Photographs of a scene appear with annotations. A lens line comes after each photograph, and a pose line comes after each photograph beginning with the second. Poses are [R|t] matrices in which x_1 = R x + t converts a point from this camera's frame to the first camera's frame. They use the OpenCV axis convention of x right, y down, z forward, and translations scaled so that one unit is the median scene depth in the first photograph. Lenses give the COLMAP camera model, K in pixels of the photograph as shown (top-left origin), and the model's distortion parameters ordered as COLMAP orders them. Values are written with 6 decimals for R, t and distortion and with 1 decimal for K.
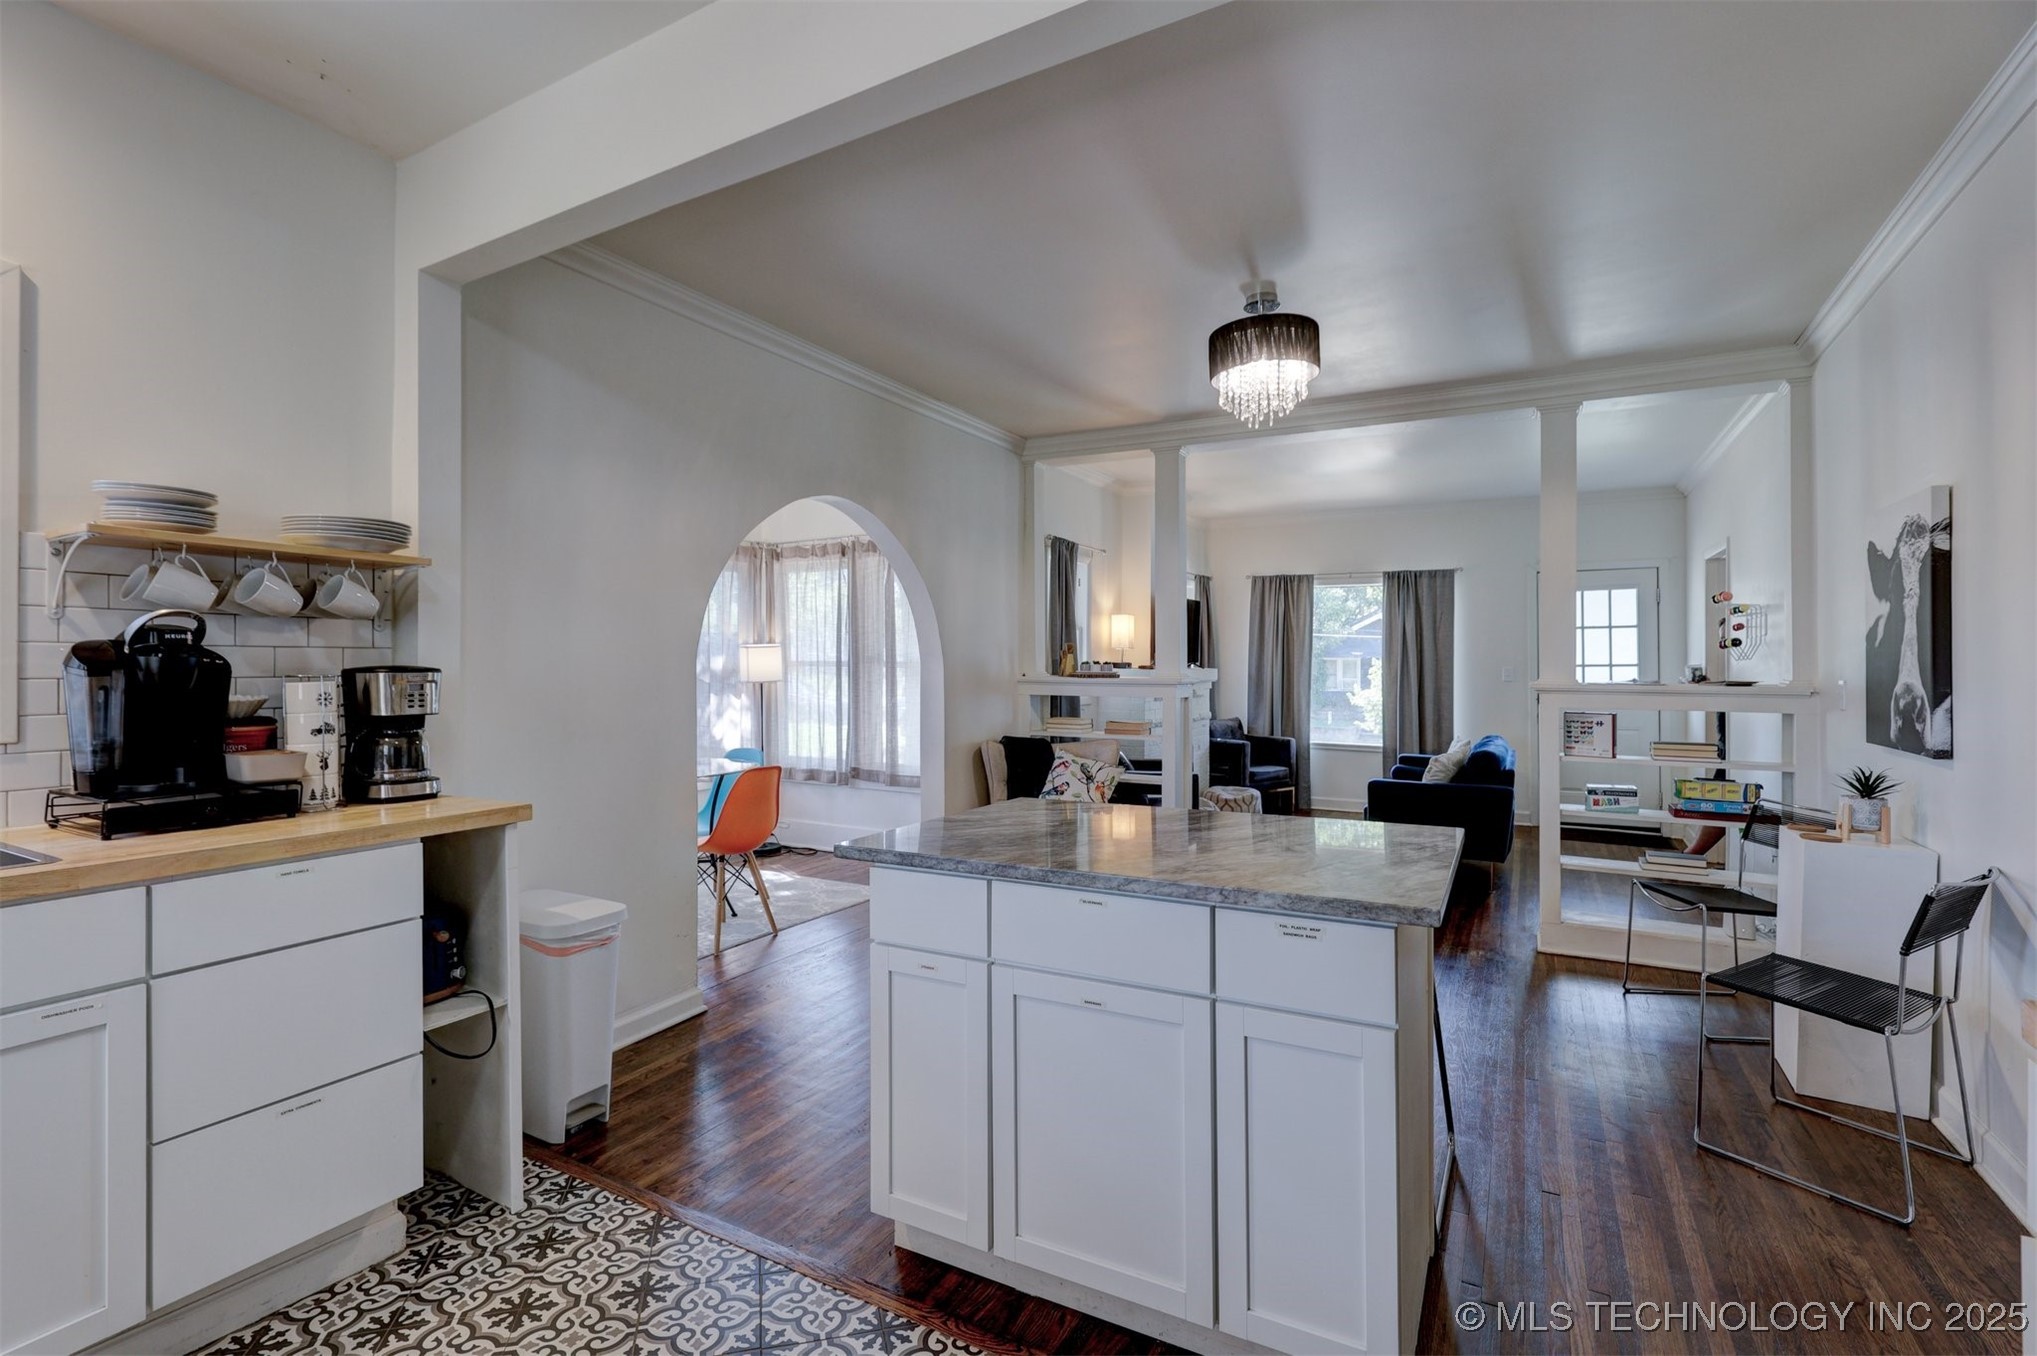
lens RADIAL K [[925.9, 0, 1011.6], [0, 925.9, 657.0], [0, 0, 1]] dist [0.000403, -0.000030]
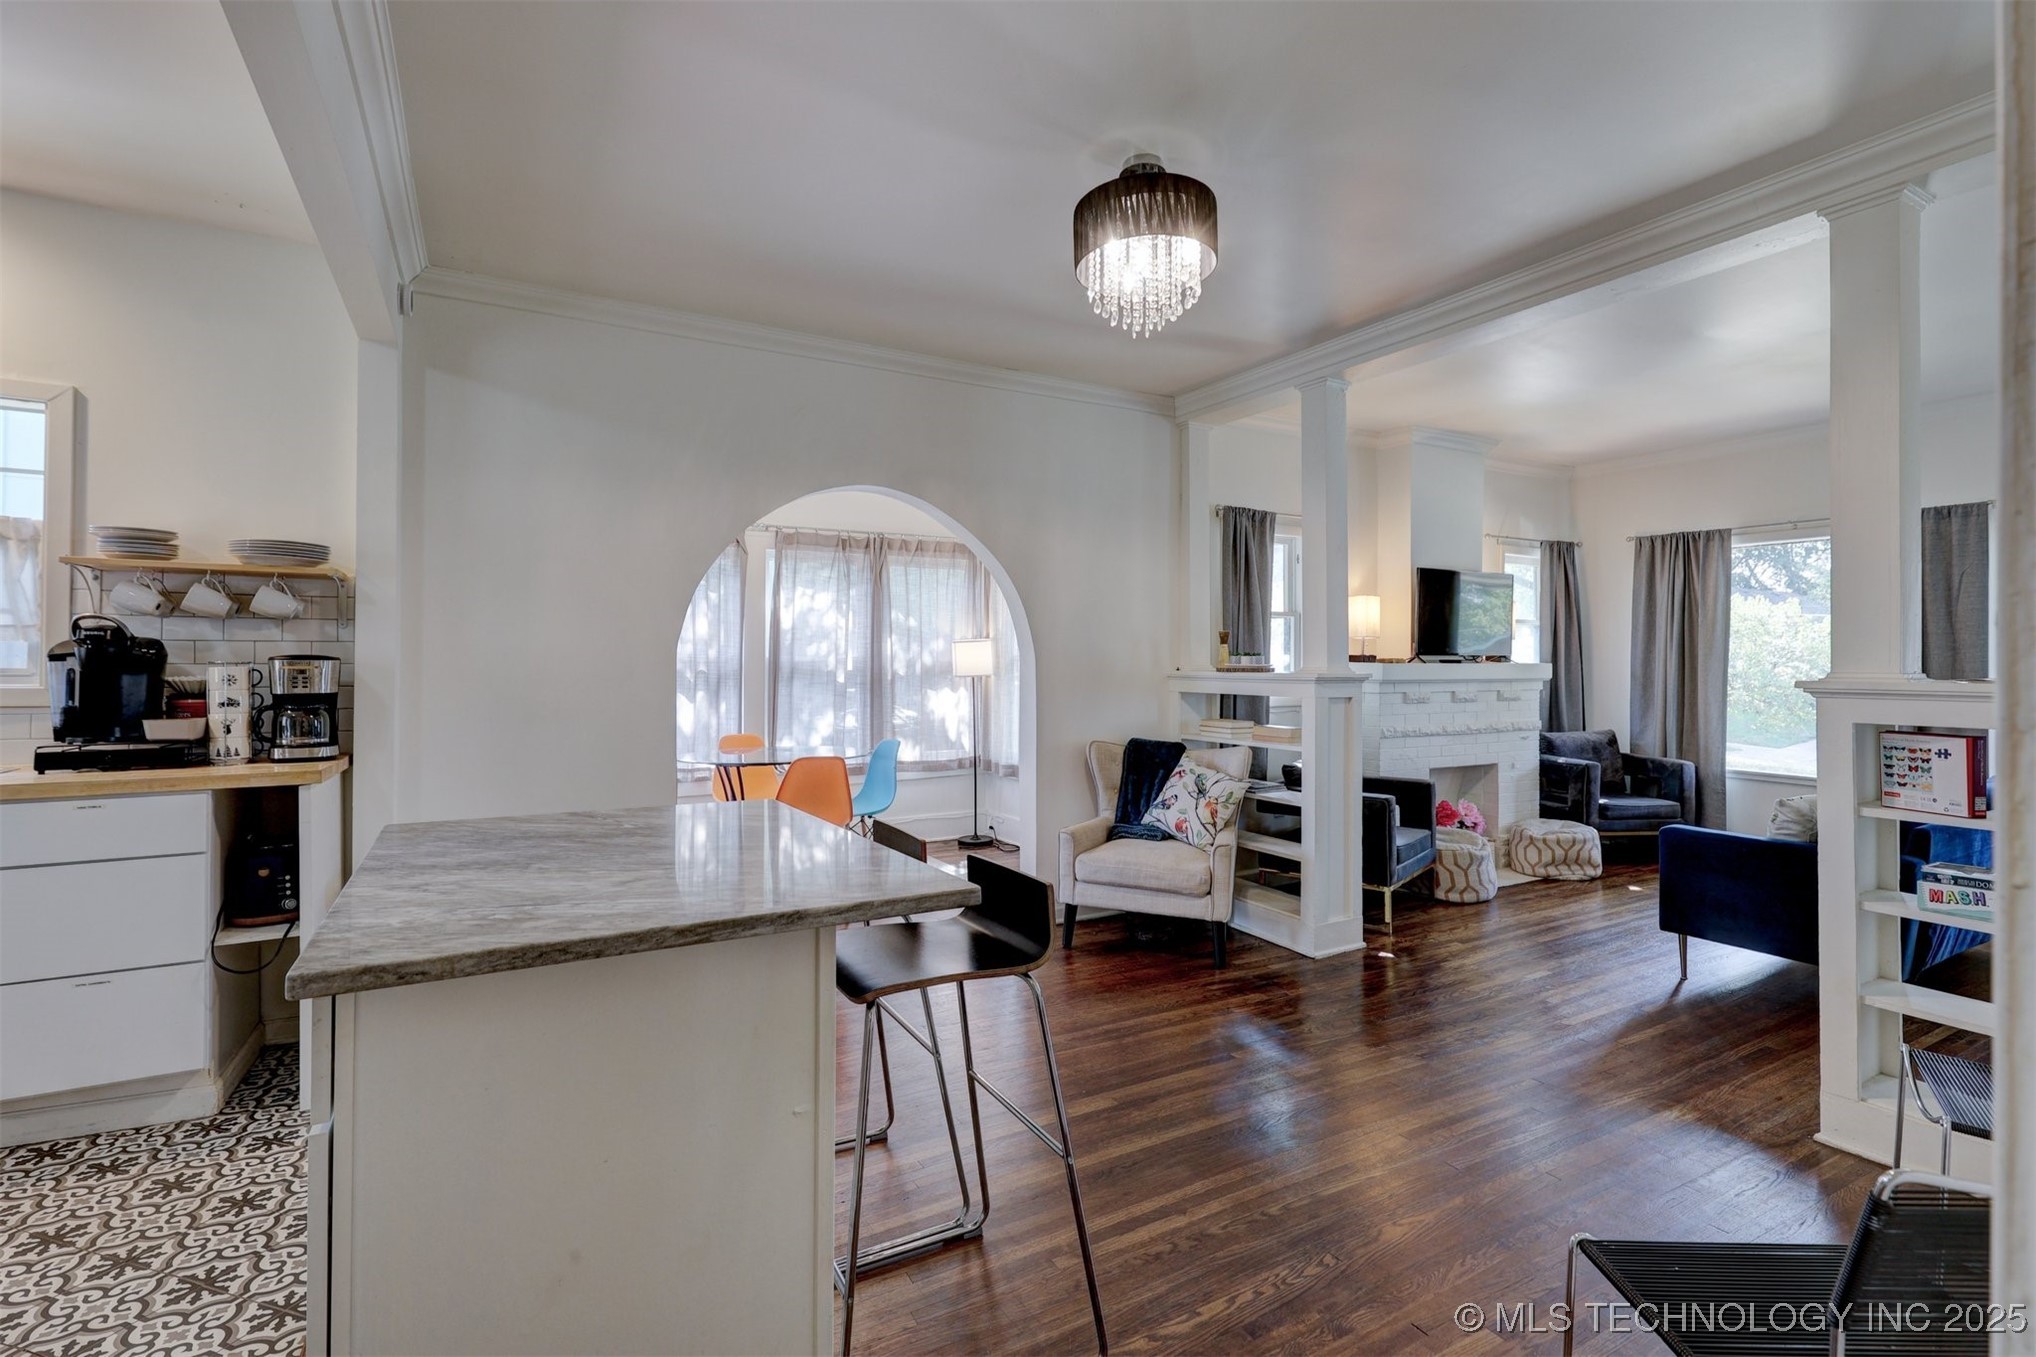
lens RADIAL K [[925.5, 0, 1009.9], [0, 925.5, 656.9], [0, 0, 1]] dist [0.000403, -0.000030]
pose [[0.852181, -0.005981, -0.523213, 0.351649], [0.005936, 0.999981, -0.001762, 0.008758], [0.523213, -0.001604, 0.852200, 0.185907]]
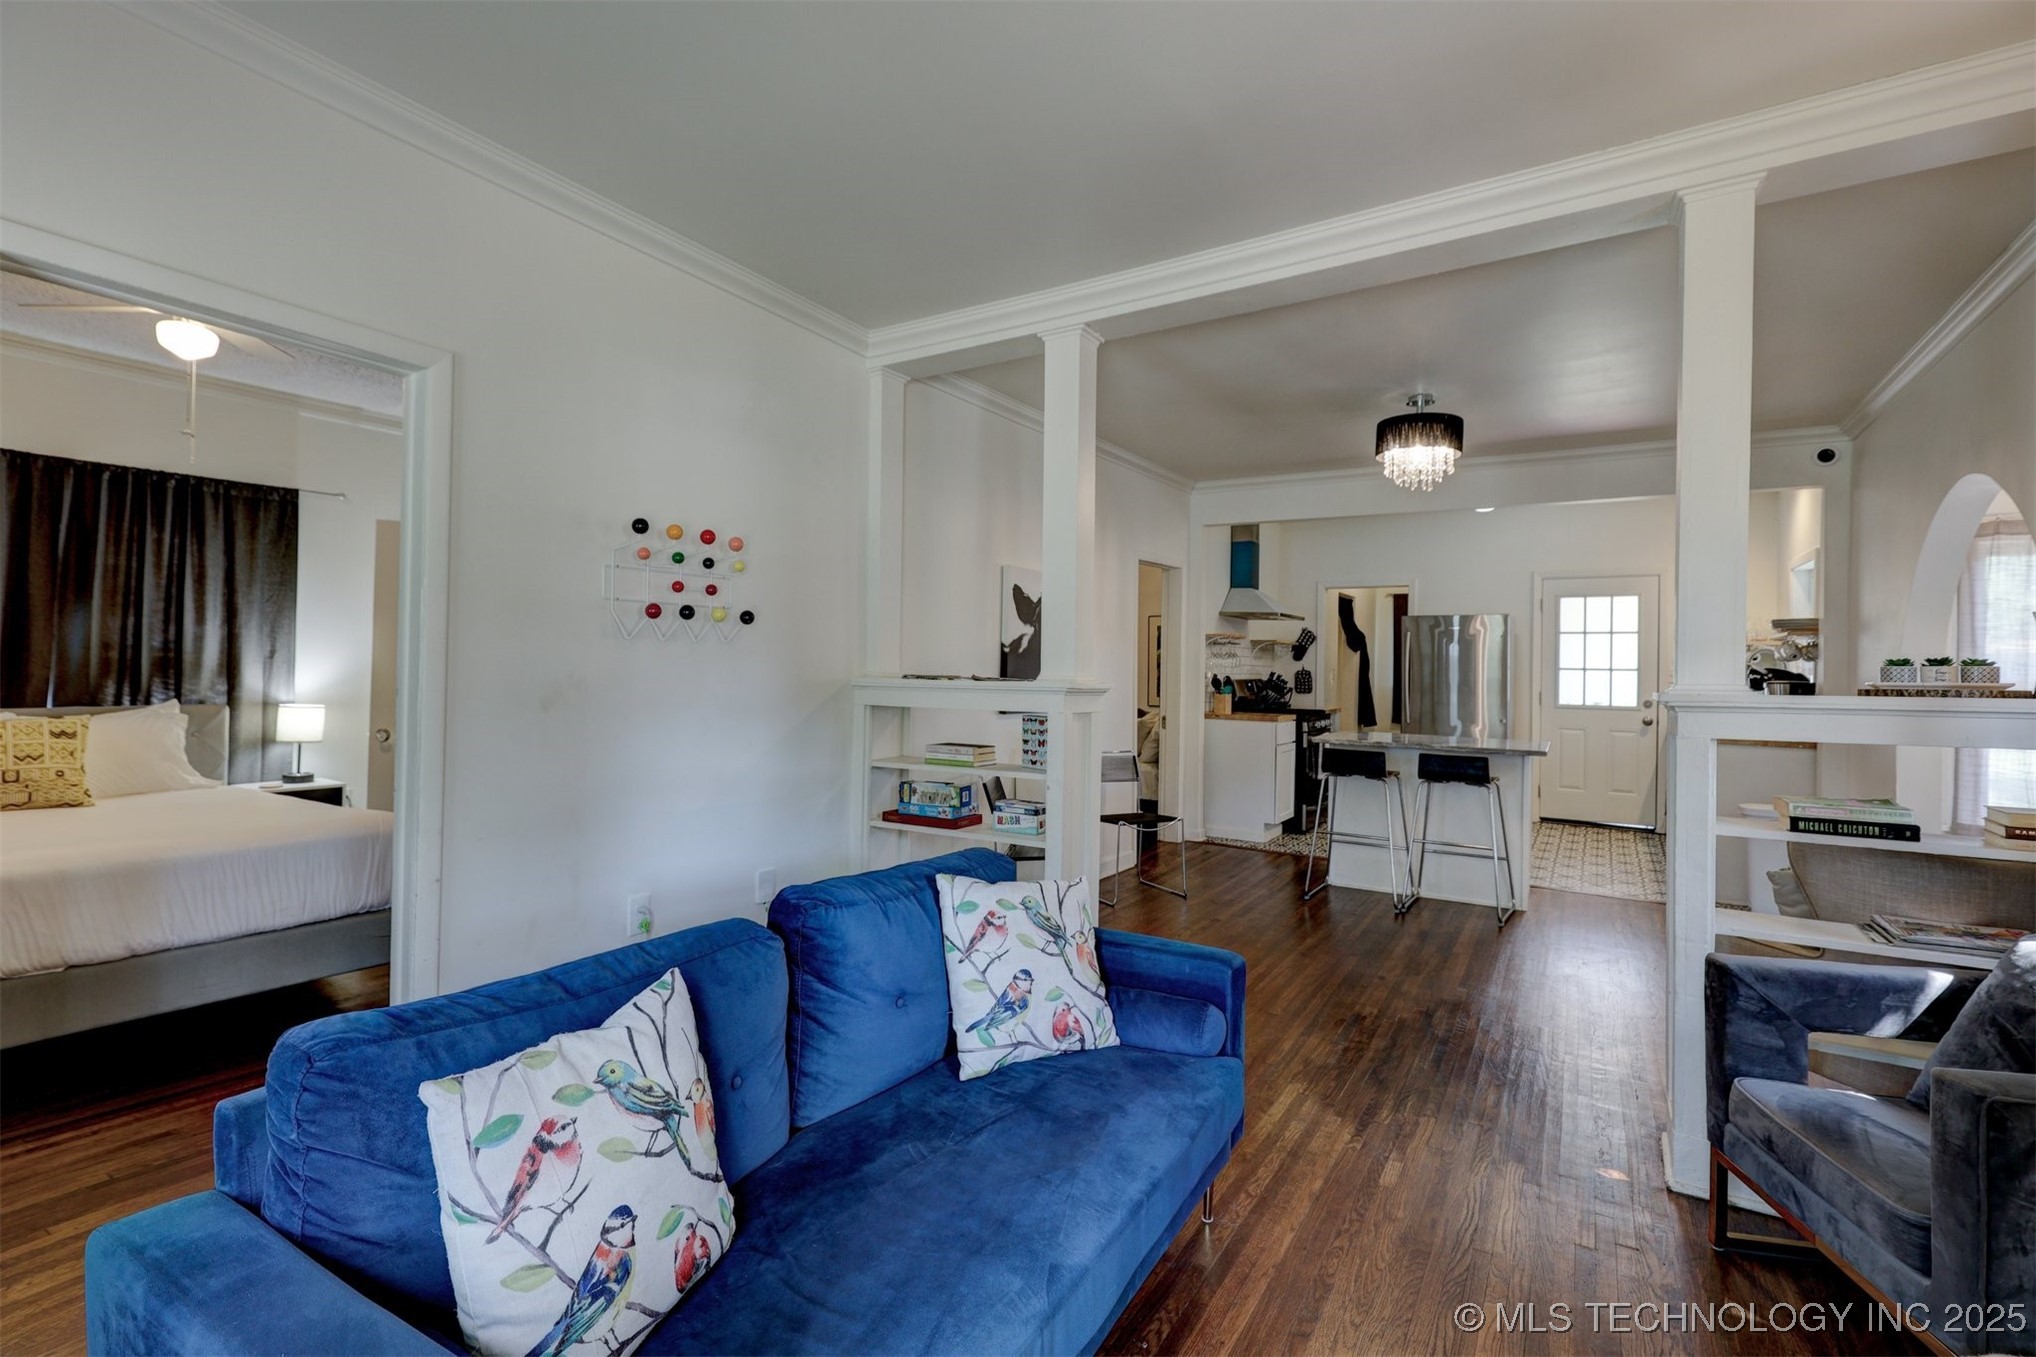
lens RADIAL K [[925.5, 0, 1000.4], [0, 925.5, 664.1], [0, 0, 1]] dist [0.000403, -0.000030]
pose [[-0.998087, -0.021226, 0.058062, 0.490065], [-0.022441, 0.999541, -0.020369, 0.024491], [-0.057603, -0.021633, -0.998105, 1.459465]]
